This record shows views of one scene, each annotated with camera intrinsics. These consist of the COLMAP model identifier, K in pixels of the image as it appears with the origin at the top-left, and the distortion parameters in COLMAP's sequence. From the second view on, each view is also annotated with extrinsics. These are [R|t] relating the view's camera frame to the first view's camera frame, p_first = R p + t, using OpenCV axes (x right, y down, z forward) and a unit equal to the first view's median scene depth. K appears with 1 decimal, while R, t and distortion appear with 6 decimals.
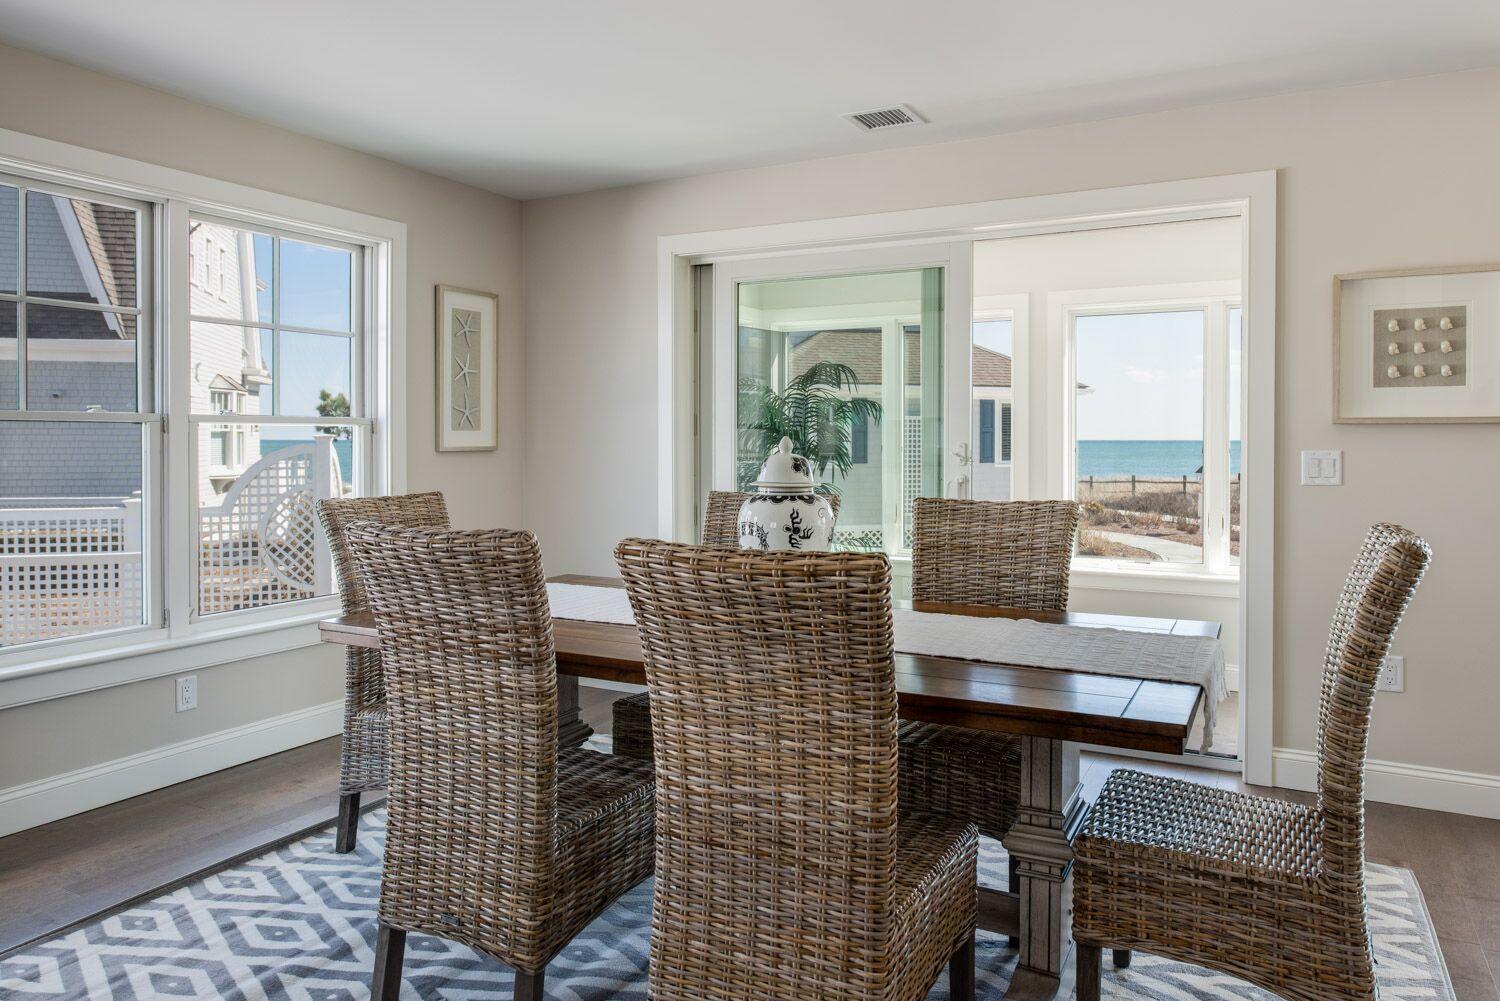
lens RADIAL K [[1006.9, 0, 753.4], [0, 1006.9, 451.8], [0, 0, 1]] dist [-0.003284, 0.002050]
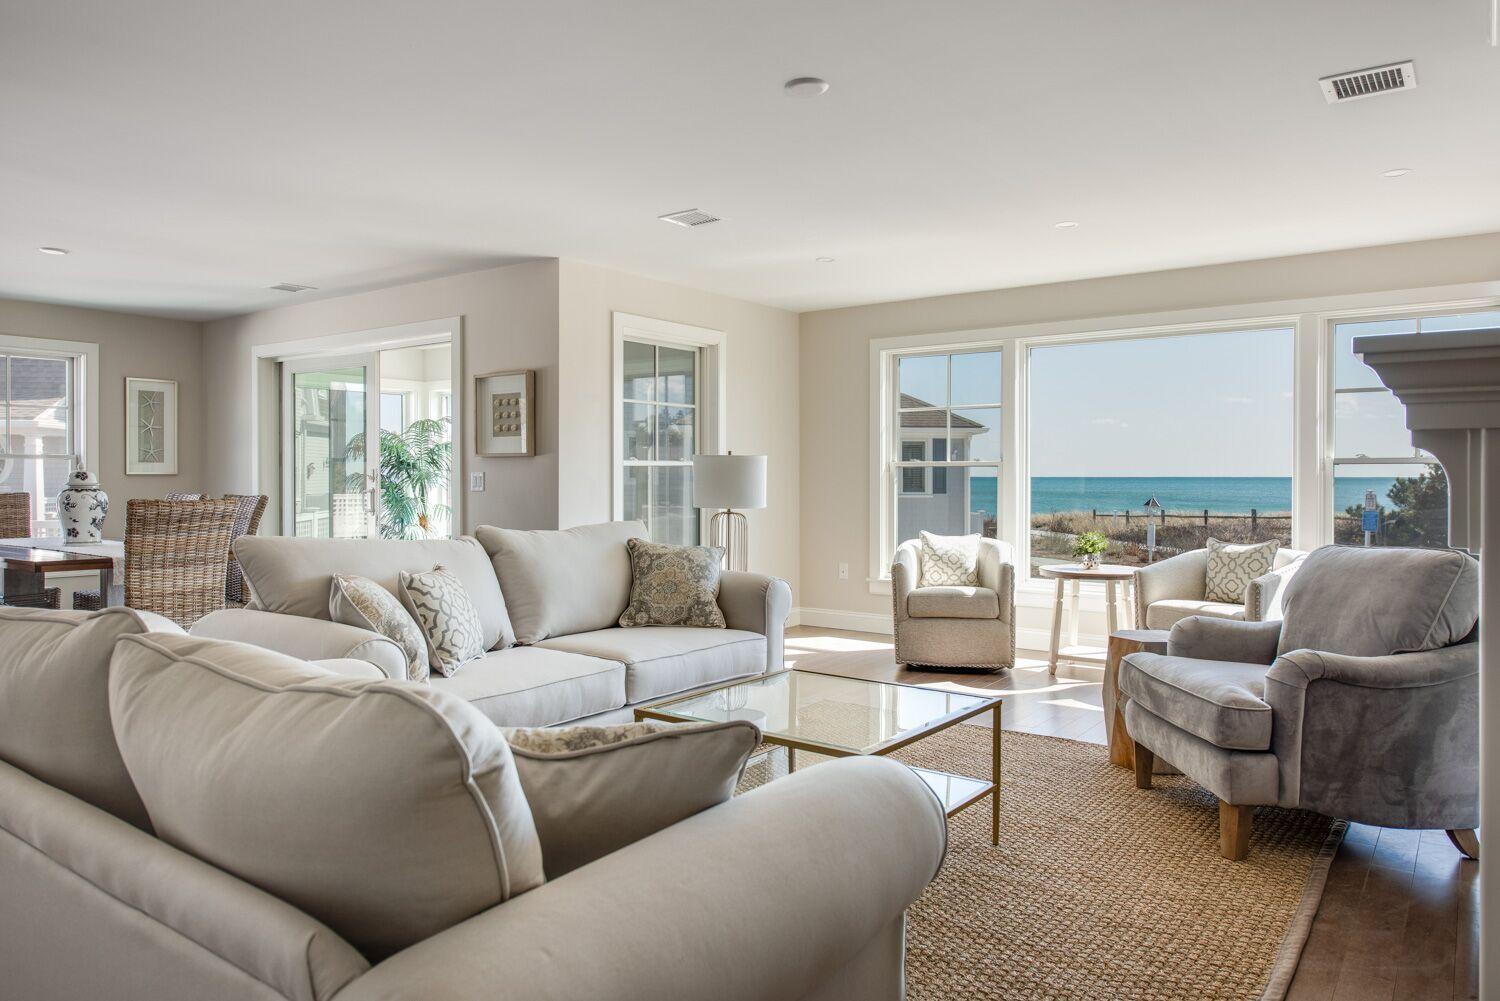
lens RADIAL K [[1006.9, 0, 753.4], [0, 1006.9, 451.8], [0, 0, 1]] dist [-0.003284, 0.002050]
pose [[0.987986, -0.003432, -0.154506, 1.337684], [-0.002159, 0.999349, -0.036002, 0.025749], [0.154529, 0.035903, 0.987336, -0.688923]]
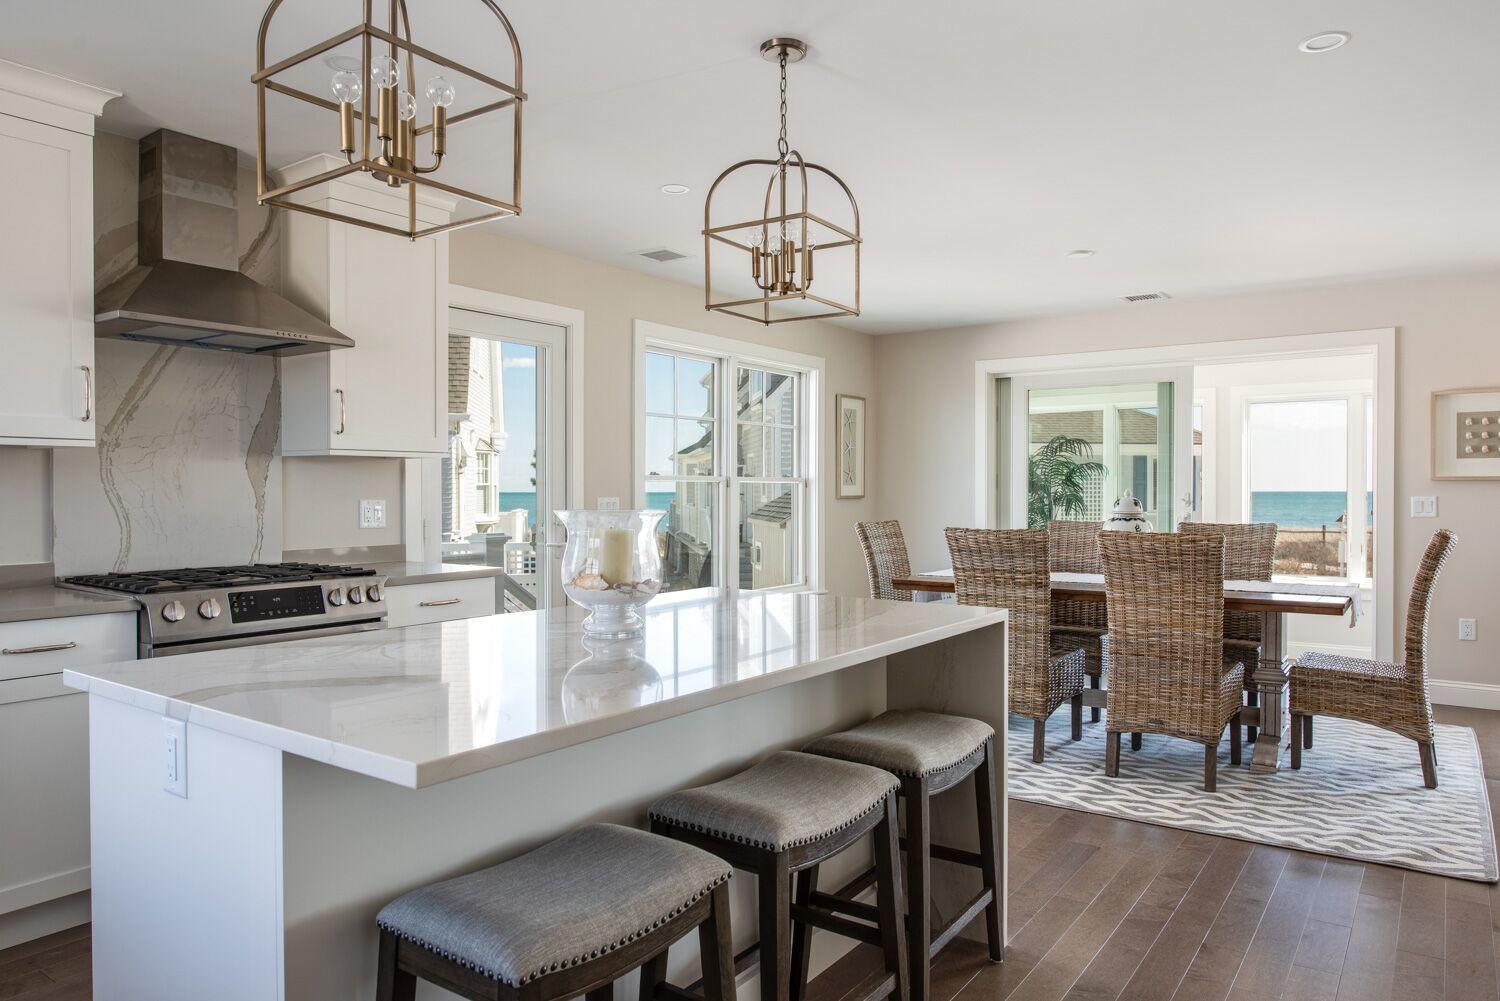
lens RADIAL K [[981.7, 0, 754.9], [0, 981.7, 502.9], [0, 0, 1]] dist [-0.001040, 0.000295]
pose [[0.992975, -0.001109, -0.118319, -0.349171], [0.000981, 0.999999, -0.001139, 0.010539], [0.118320, 0.001015, 0.992975, -0.756784]]
